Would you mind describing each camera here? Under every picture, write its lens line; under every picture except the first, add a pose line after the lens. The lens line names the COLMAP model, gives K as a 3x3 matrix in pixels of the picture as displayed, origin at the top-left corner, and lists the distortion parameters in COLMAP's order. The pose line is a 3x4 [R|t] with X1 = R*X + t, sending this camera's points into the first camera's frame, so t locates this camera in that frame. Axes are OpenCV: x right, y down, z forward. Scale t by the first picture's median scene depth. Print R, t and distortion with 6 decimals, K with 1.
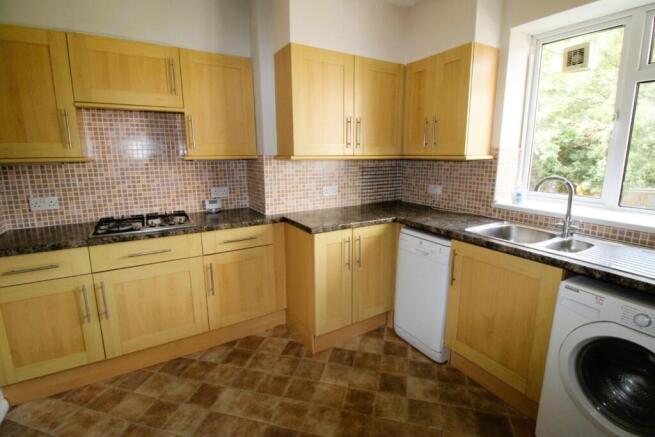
lens RADIAL K [[304.5, 0, 327.5], [0, 304.5, 218.5], [0, 0, 1]] dist [-0.032509, -0.000167]
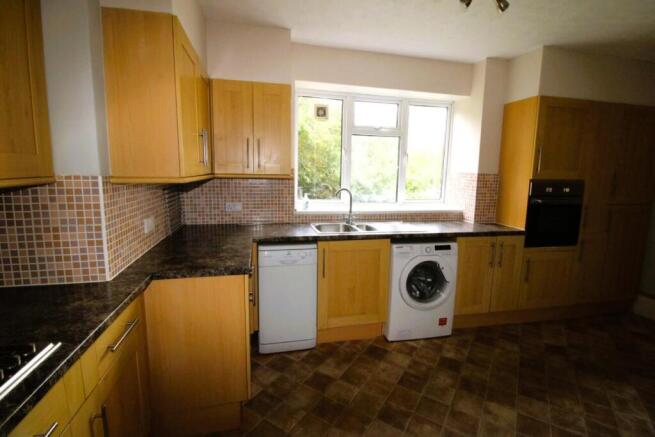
lens RADIAL K [[304.5, 0, 327.5], [0, 304.5, 218.5], [0, 0, 1]] dist [-0.032509, -0.000167]
pose [[0.290381, -0.133879, 0.947499, -0.687048], [0.176986, 0.980595, 0.084315, -0.113356], [-0.940401, 0.143211, 0.308441, 0.511021]]
